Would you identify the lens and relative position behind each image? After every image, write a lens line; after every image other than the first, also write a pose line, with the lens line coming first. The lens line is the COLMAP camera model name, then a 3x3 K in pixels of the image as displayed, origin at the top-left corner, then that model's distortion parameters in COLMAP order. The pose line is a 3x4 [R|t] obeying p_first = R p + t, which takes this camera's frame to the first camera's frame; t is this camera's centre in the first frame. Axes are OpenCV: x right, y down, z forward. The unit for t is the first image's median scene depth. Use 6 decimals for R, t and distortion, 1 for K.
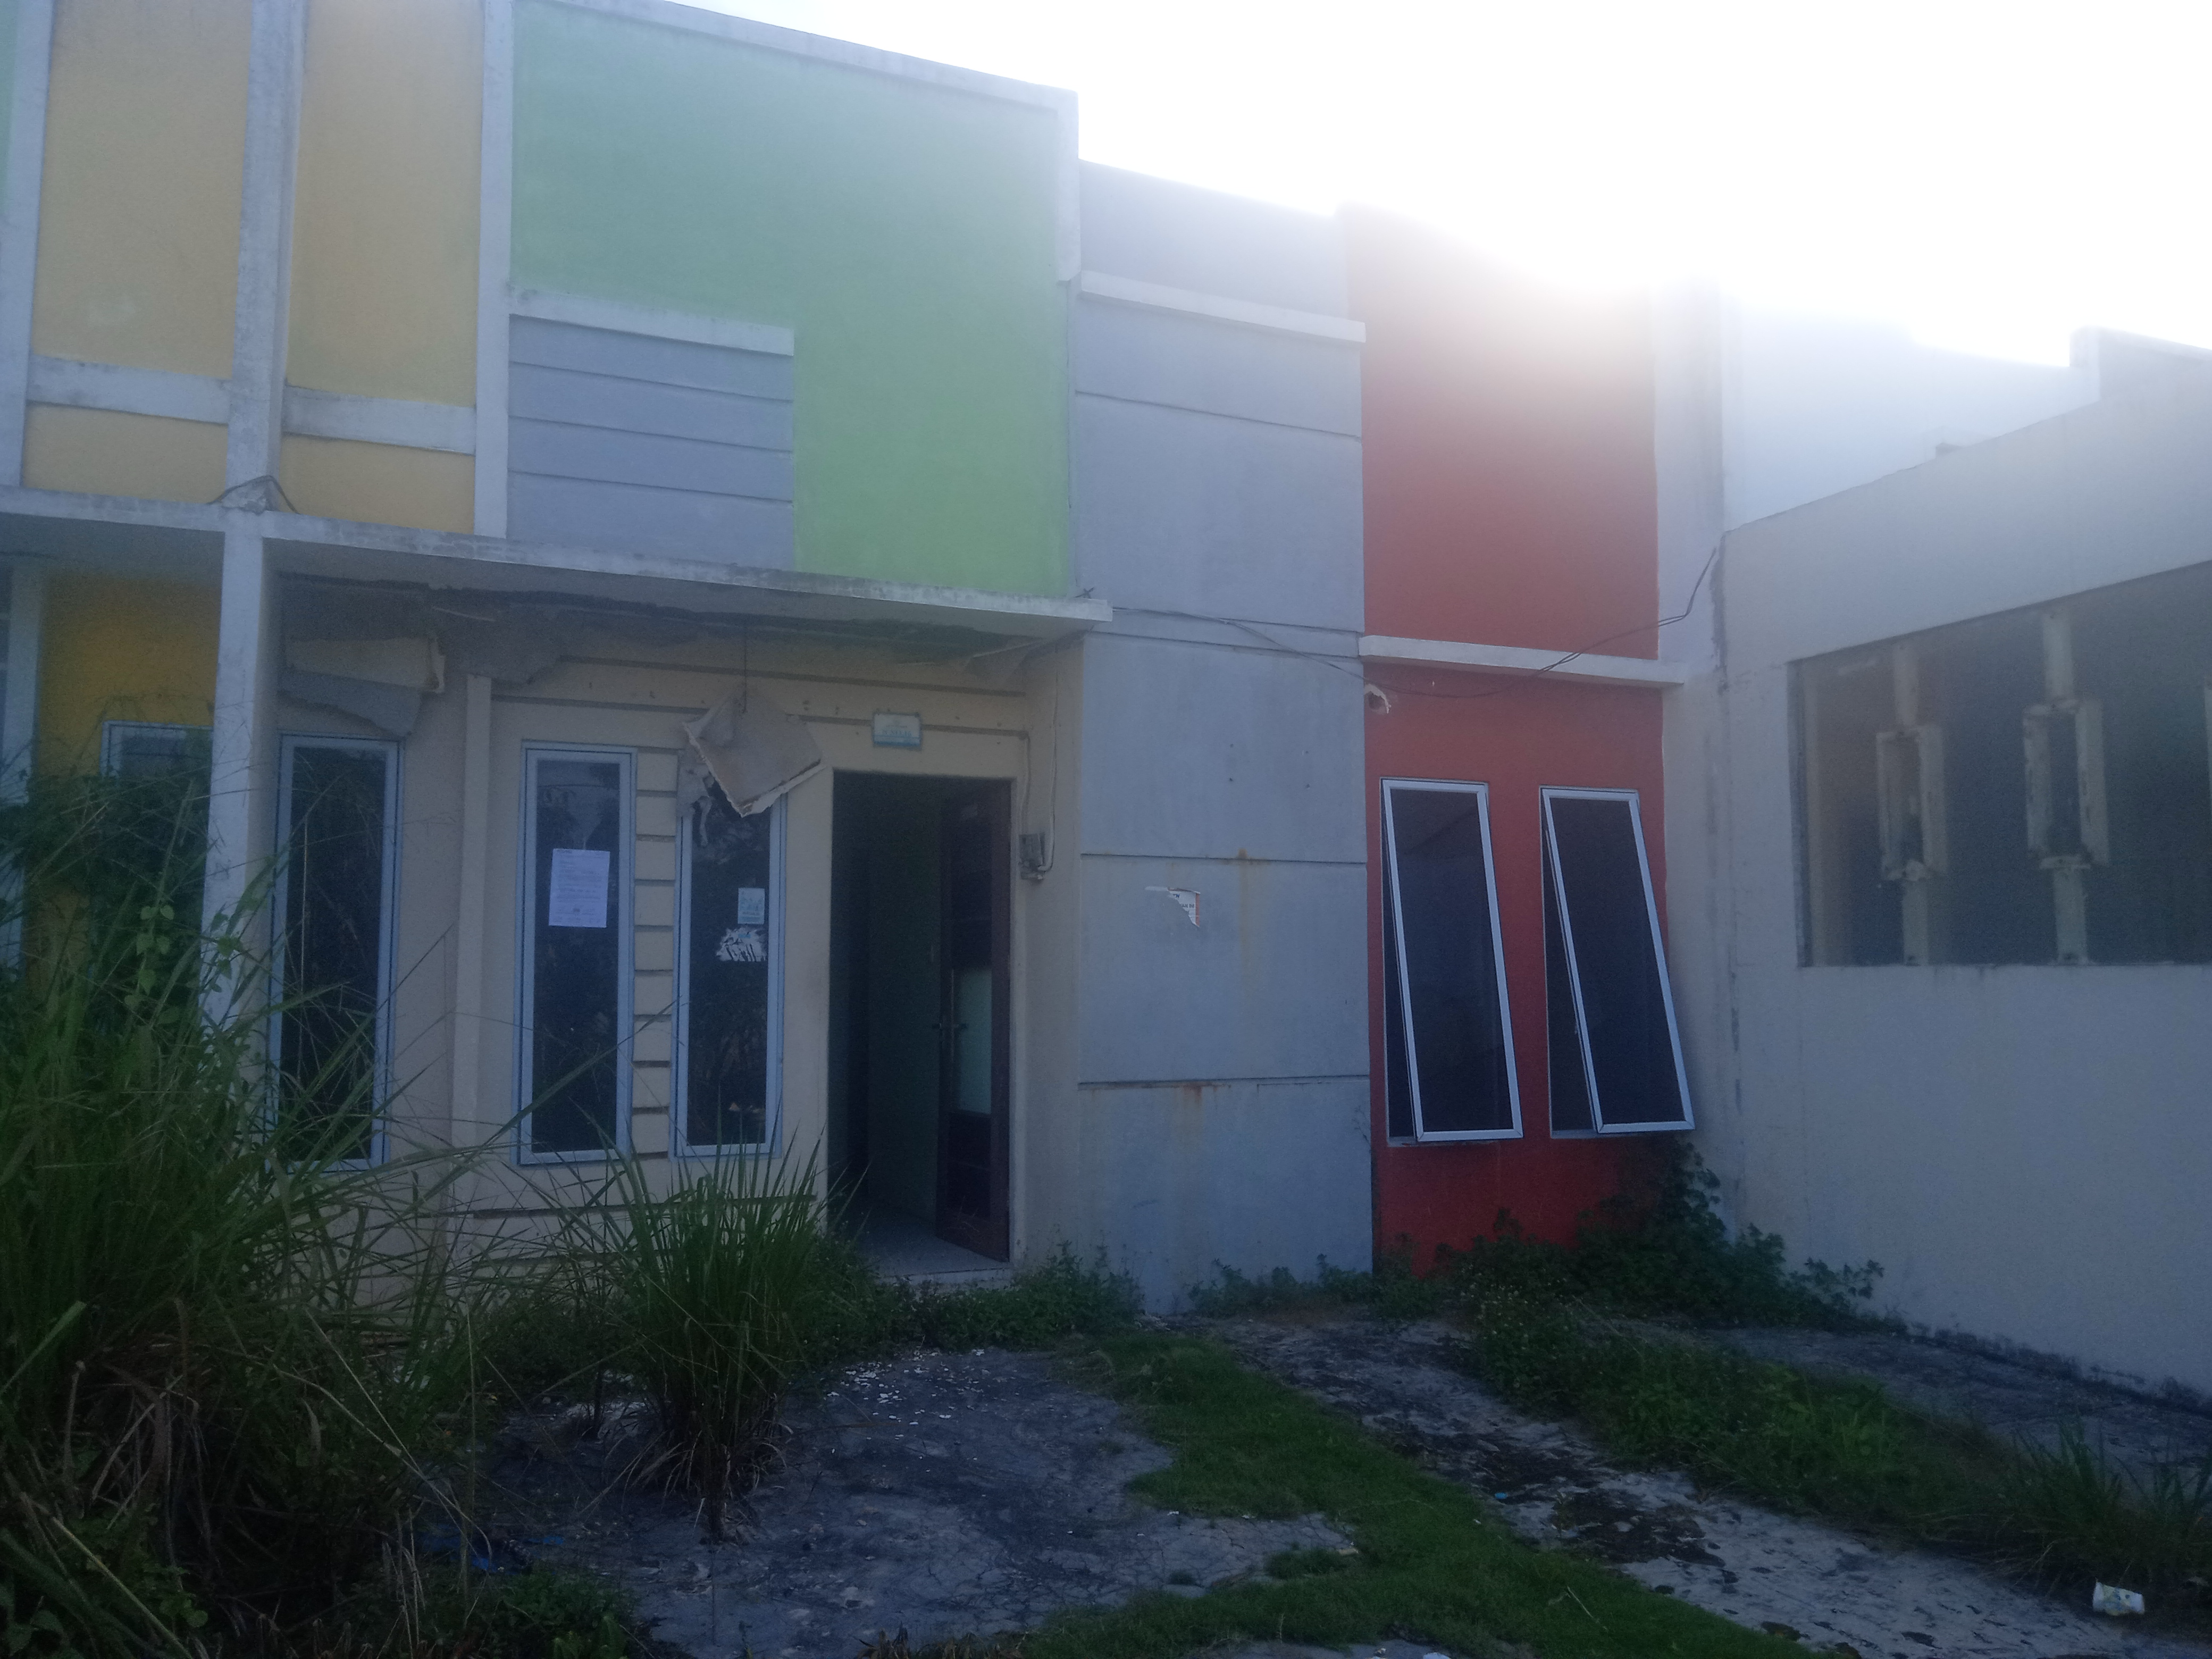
lens RADIAL K [[1656.4, 0, 1110.3], [0, 1656.4, 817.3], [0, 0, 1]] dist [0.023989, -0.005808]
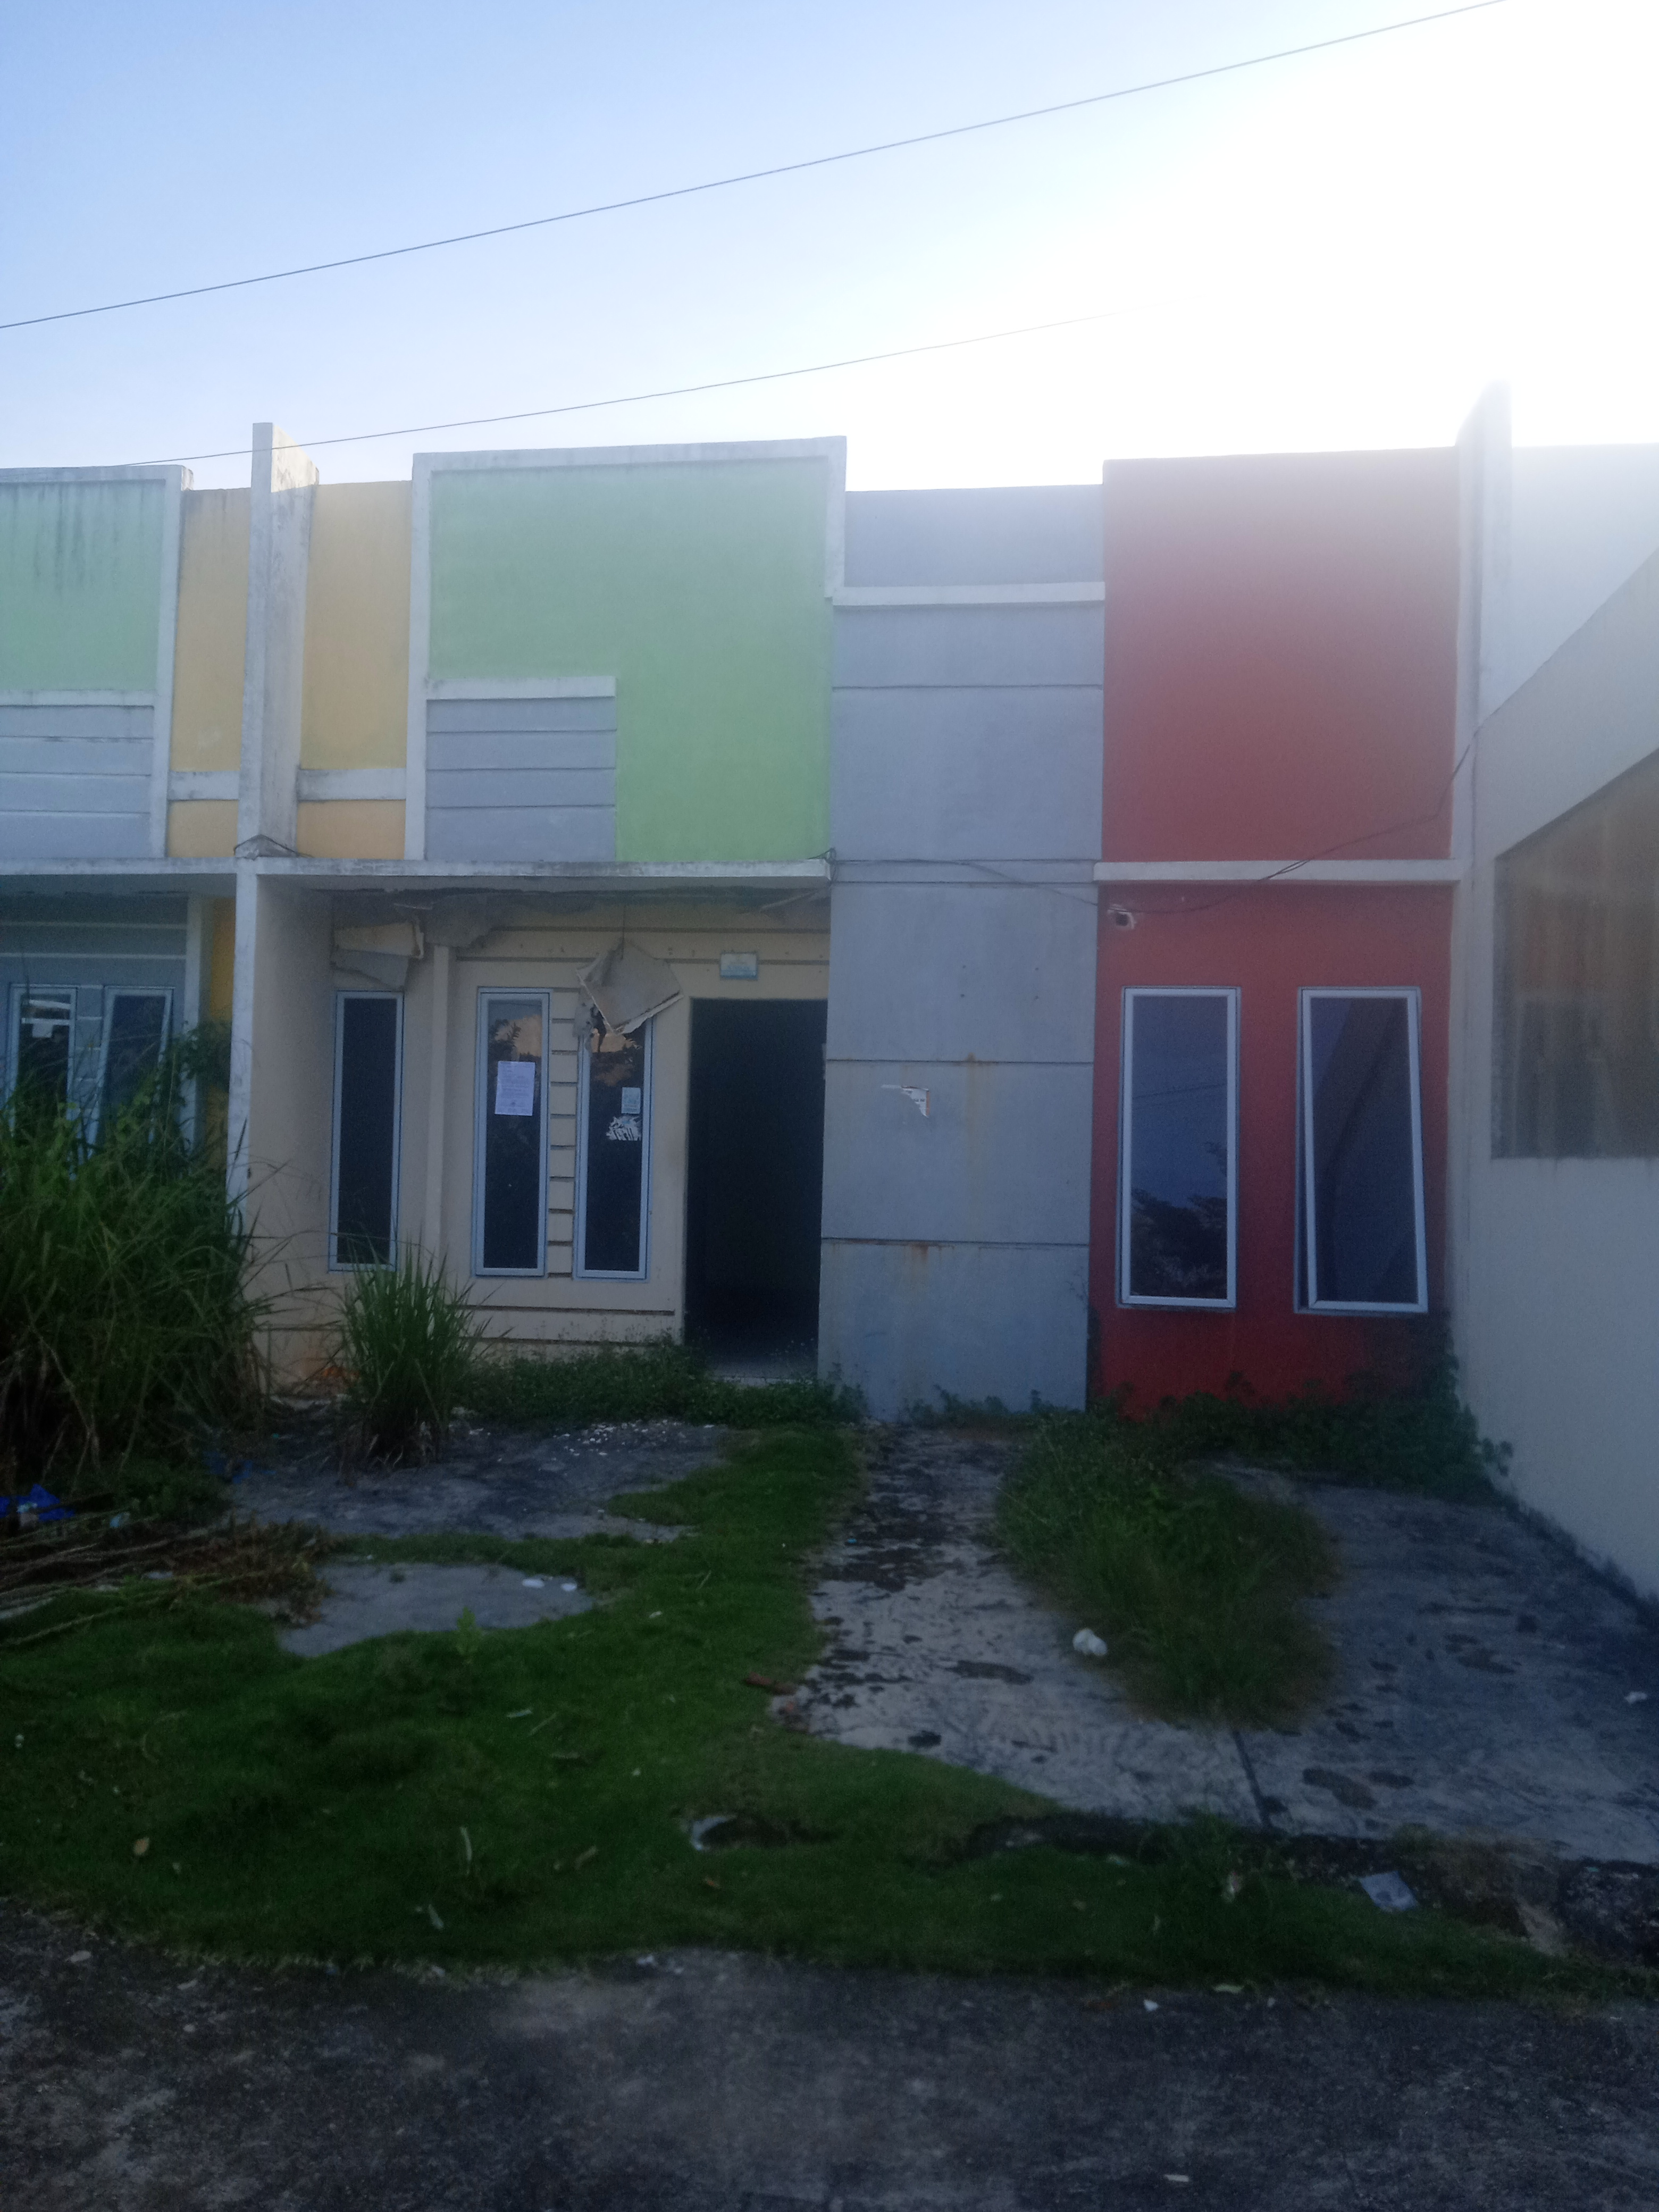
lens RADIAL K [[1656.4, 0, 826.6], [0, 1656.4, 1120.2], [0, 0, 1]] dist [0.023989, -0.005808]
pose [[0.858521, 0.005193, -0.512752, 0.636544], [0.029470, 0.997796, 0.059447, -0.007094], [0.511930, -0.066147, 0.856476, -0.092794]]
